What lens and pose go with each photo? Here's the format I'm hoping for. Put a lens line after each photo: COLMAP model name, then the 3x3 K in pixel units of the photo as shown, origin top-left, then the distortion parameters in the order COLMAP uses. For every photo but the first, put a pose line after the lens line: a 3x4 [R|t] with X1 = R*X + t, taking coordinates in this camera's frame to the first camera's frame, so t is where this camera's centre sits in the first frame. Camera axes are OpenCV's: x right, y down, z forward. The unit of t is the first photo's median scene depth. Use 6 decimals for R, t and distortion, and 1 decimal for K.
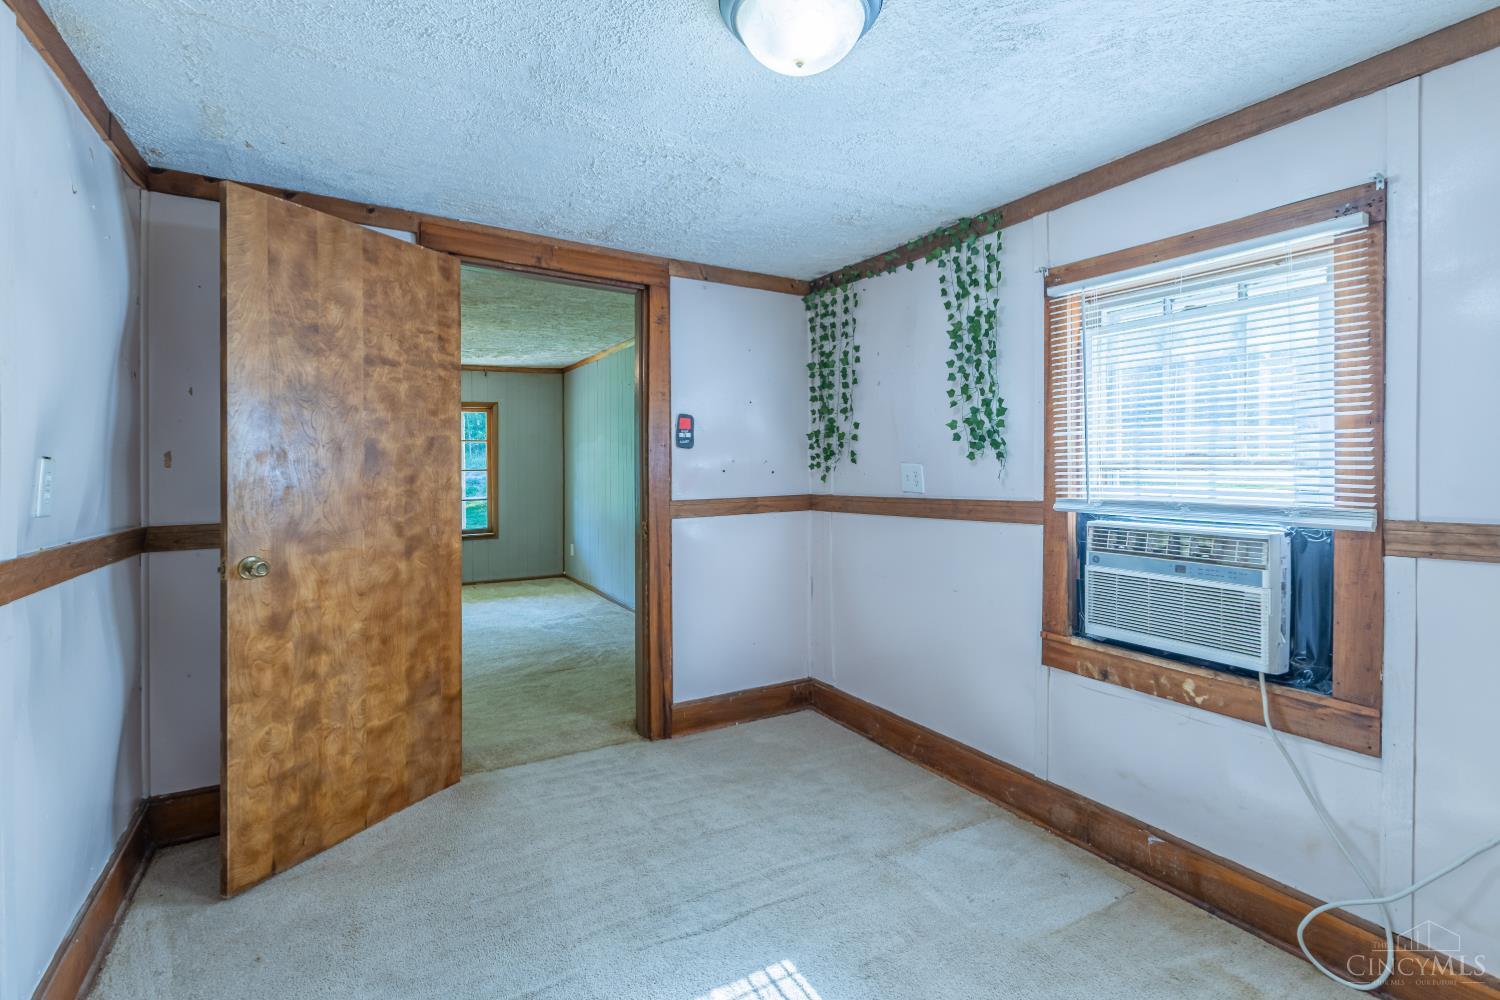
lens RADIAL K [[681.5, 0, 732.0], [0, 681.5, 477.1], [0, 0, 1]] dist [0.000456, -0.001001]
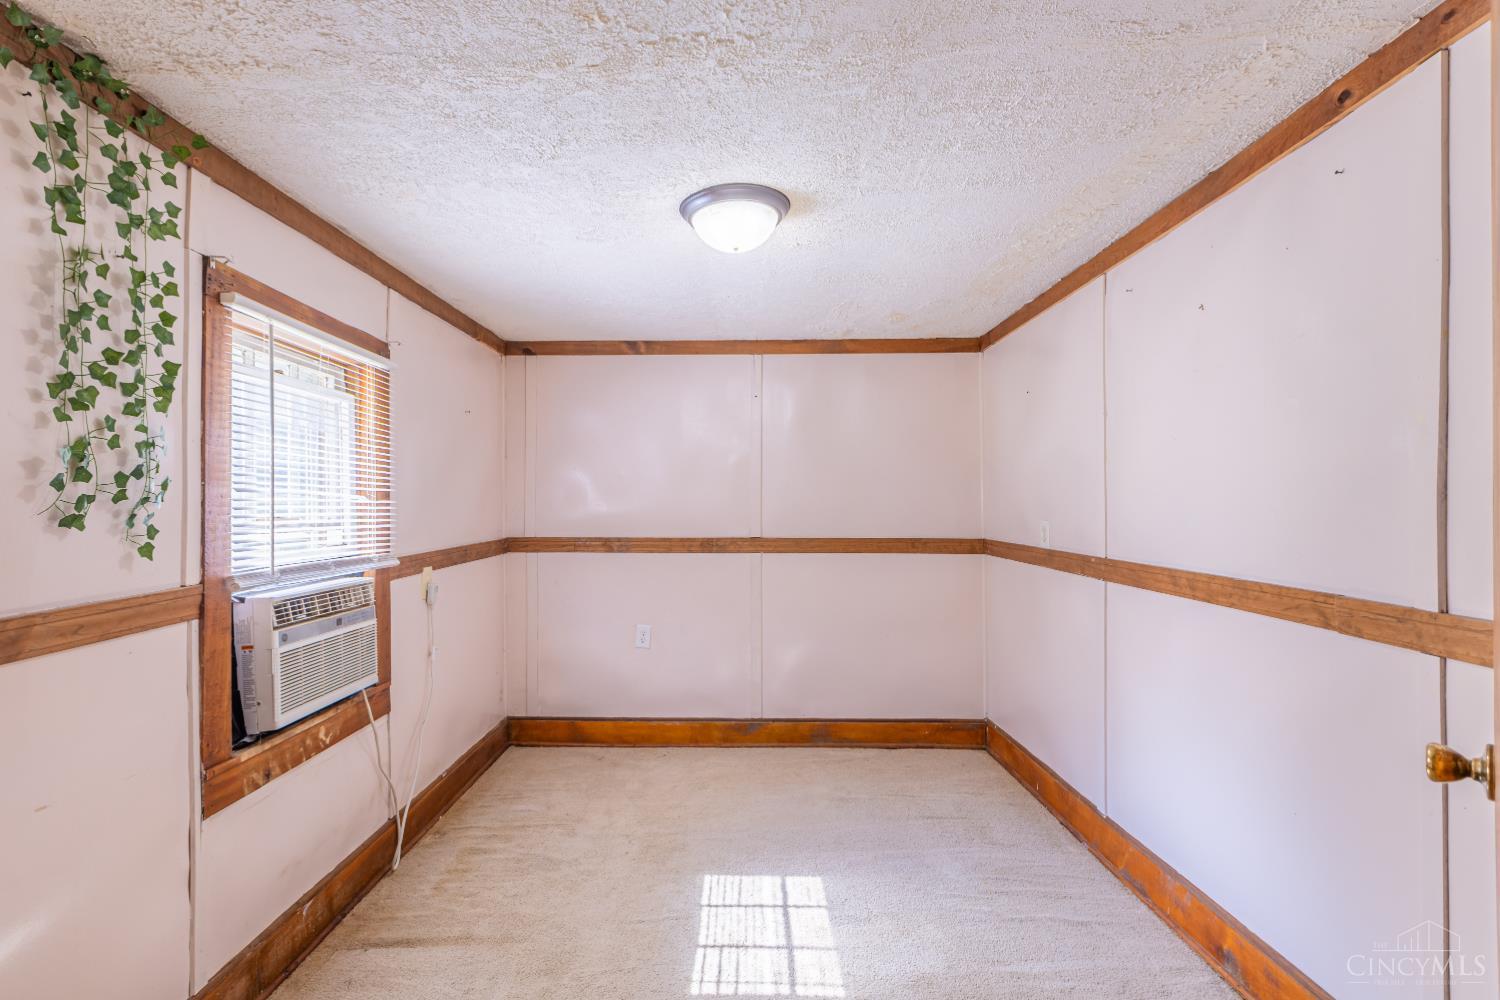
lens RADIAL K [[681.5, 0, 753.6], [0, 681.5, 501.1], [0, 0, 1]] dist [0.000456, -0.001001]
pose [[-0.877287, 0.020207, 0.479540, -0.436609], [0.023680, 0.999719, 0.001194, -0.043374], [-0.479381, 0.012403, -0.877519, 1.557991]]
